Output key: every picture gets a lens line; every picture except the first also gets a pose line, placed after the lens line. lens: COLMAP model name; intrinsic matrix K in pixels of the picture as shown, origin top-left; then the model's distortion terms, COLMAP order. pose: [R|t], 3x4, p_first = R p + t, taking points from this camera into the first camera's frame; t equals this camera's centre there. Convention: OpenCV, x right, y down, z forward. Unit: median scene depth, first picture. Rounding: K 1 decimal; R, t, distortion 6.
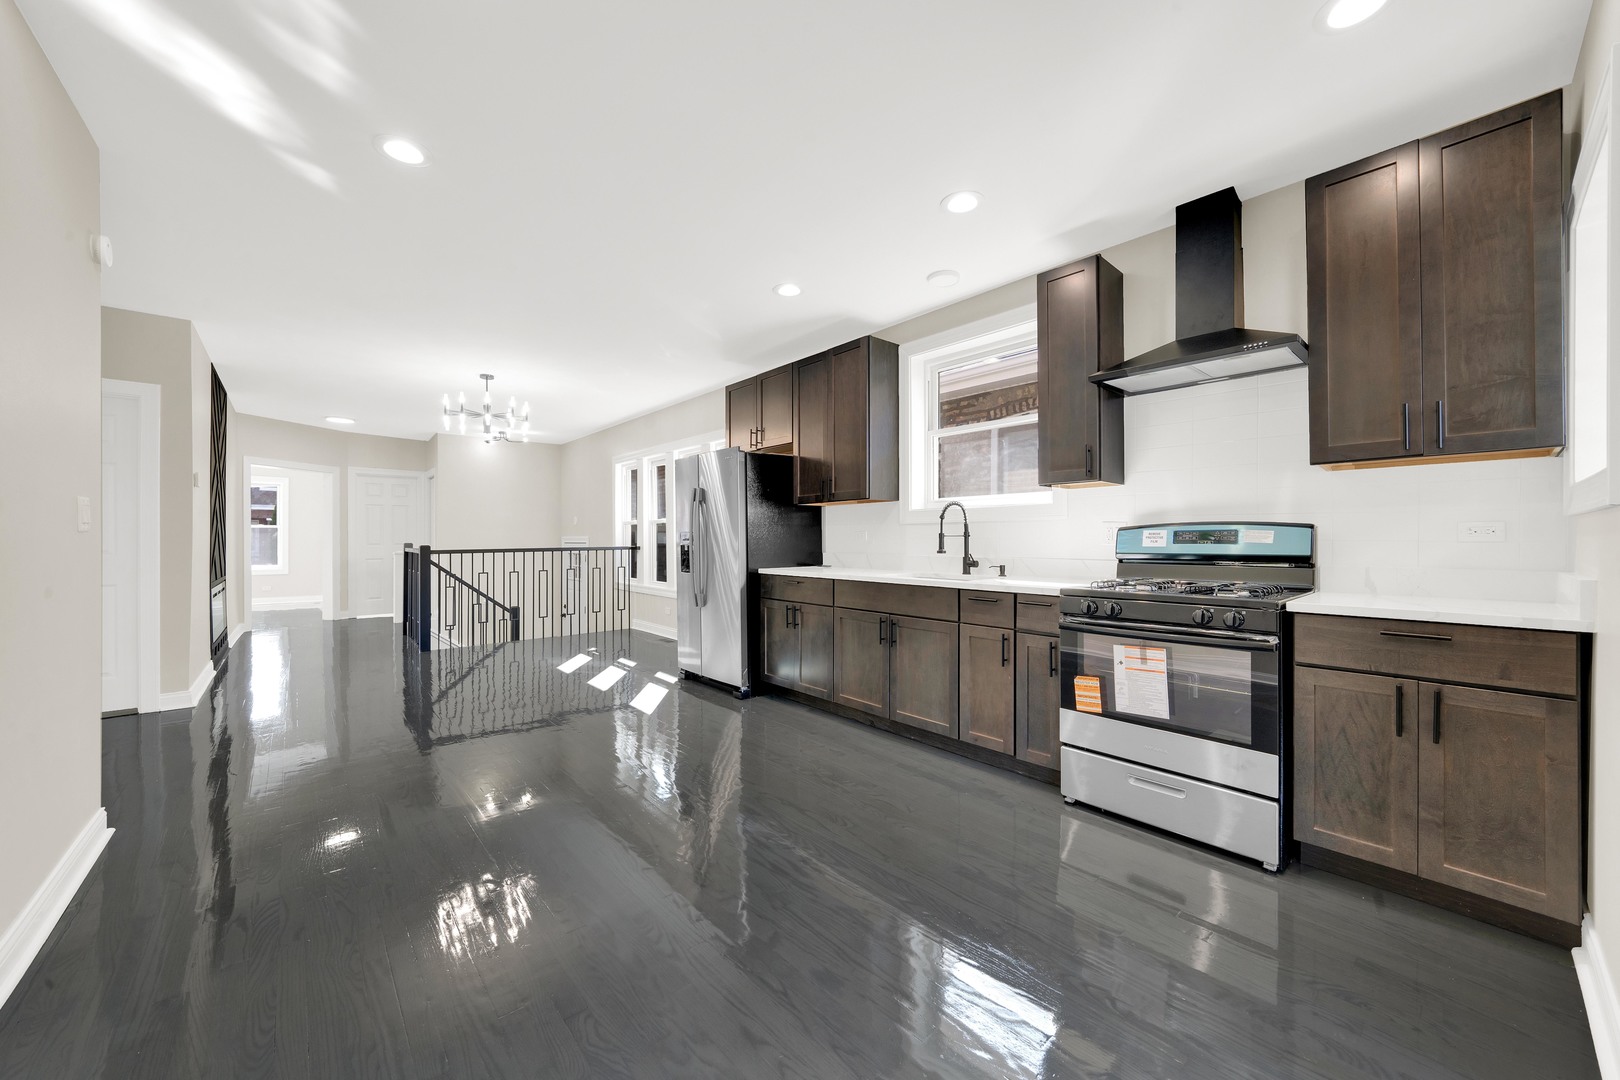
lens RADIAL K [[604.8, 0, 809.8], [0, 604.8, 553.0], [0, 0, 1]] dist [-0.002221, -0.000096]
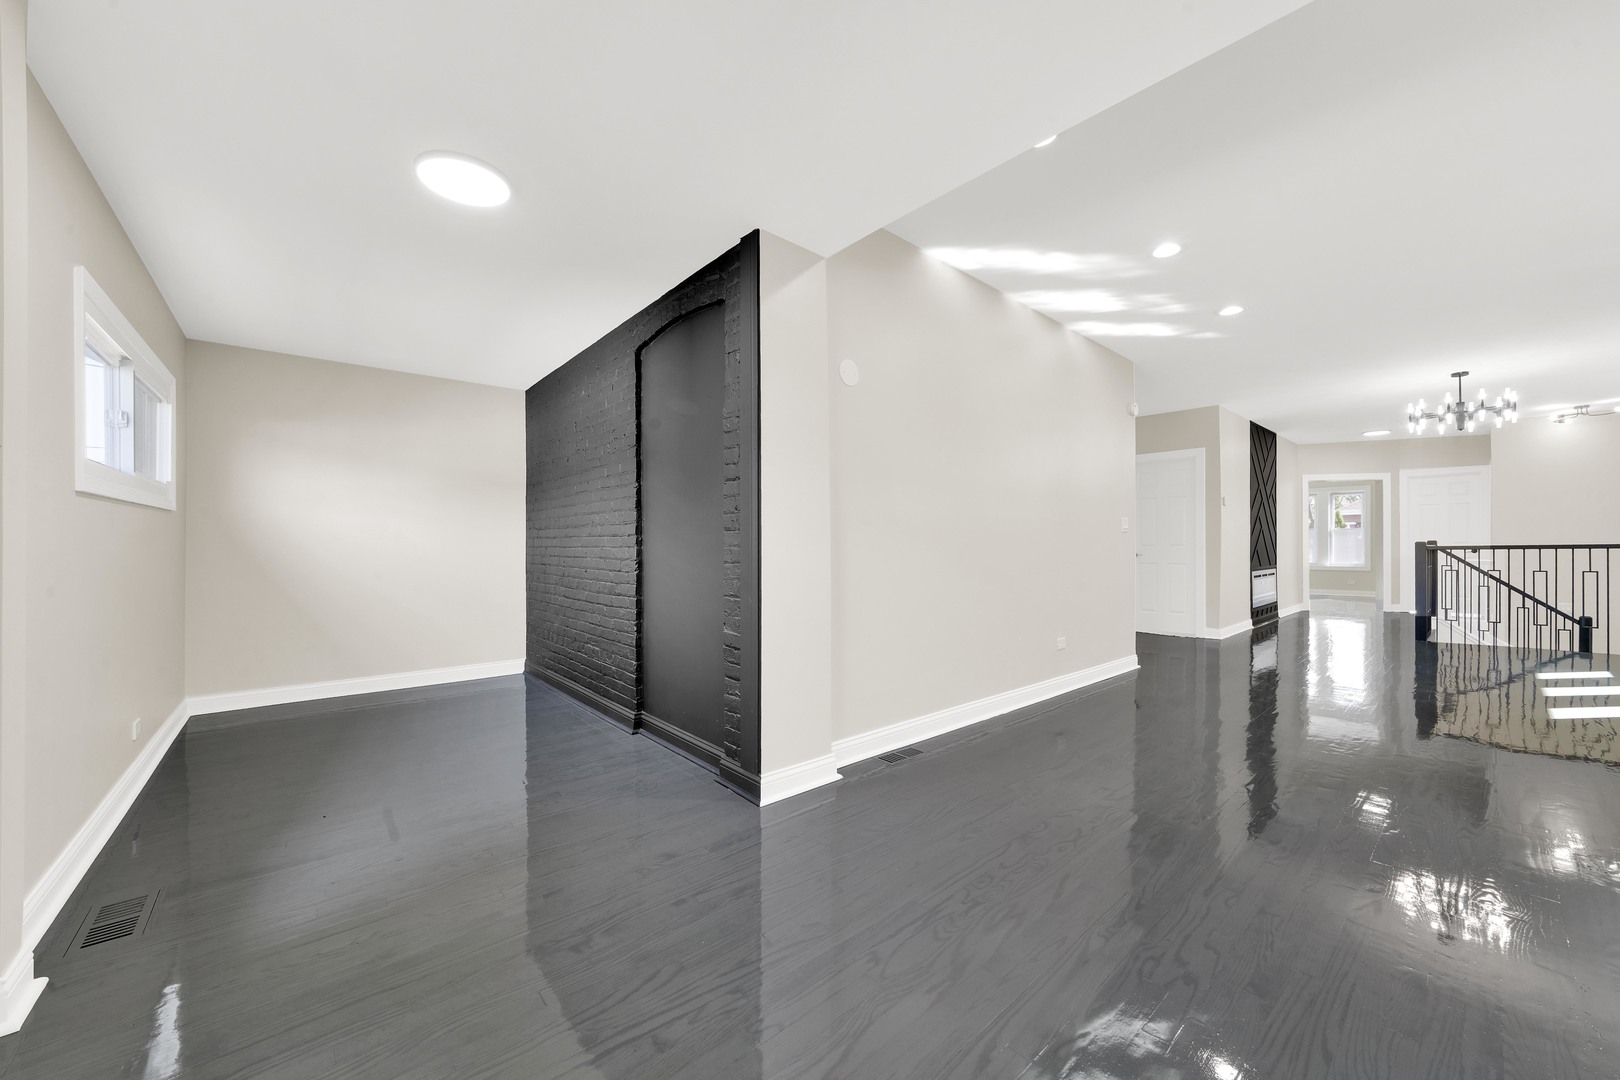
lens RADIAL K [[604.8, 0, 809.8], [0, 604.8, 553.0], [0, 0, 1]] dist [-0.002221, -0.000096]
pose [[0.004133, 0.008942, -0.999951, 0.491704], [-0.011927, 0.999889, 0.008892, 0.014658], [0.999920, 0.011889, 0.004239, -0.100463]]
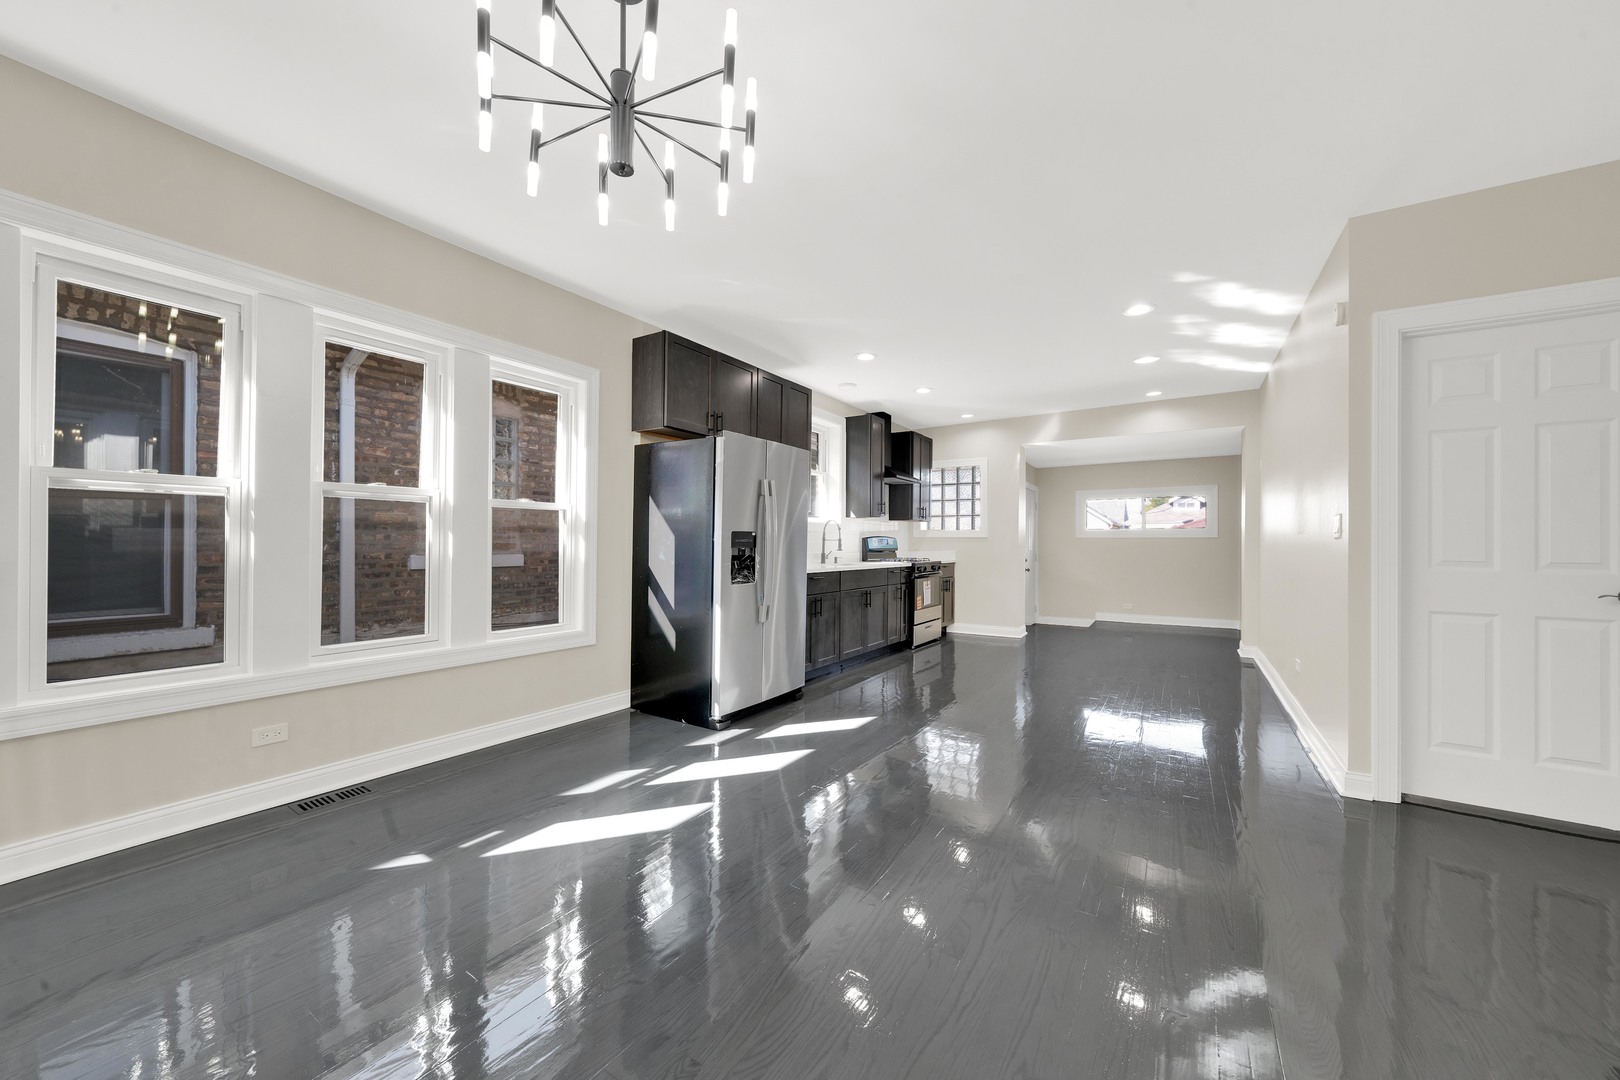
lens RADIAL K [[604.8, 0, 809.8], [0, 604.8, 553.0], [0, 0, 1]] dist [-0.002221, -0.000096]
pose [[-0.301413, -0.019912, 0.953286, -0.912168], [0.006990, 0.999709, 0.023092, -0.022279], [-0.953468, 0.013623, -0.301186, 1.083931]]
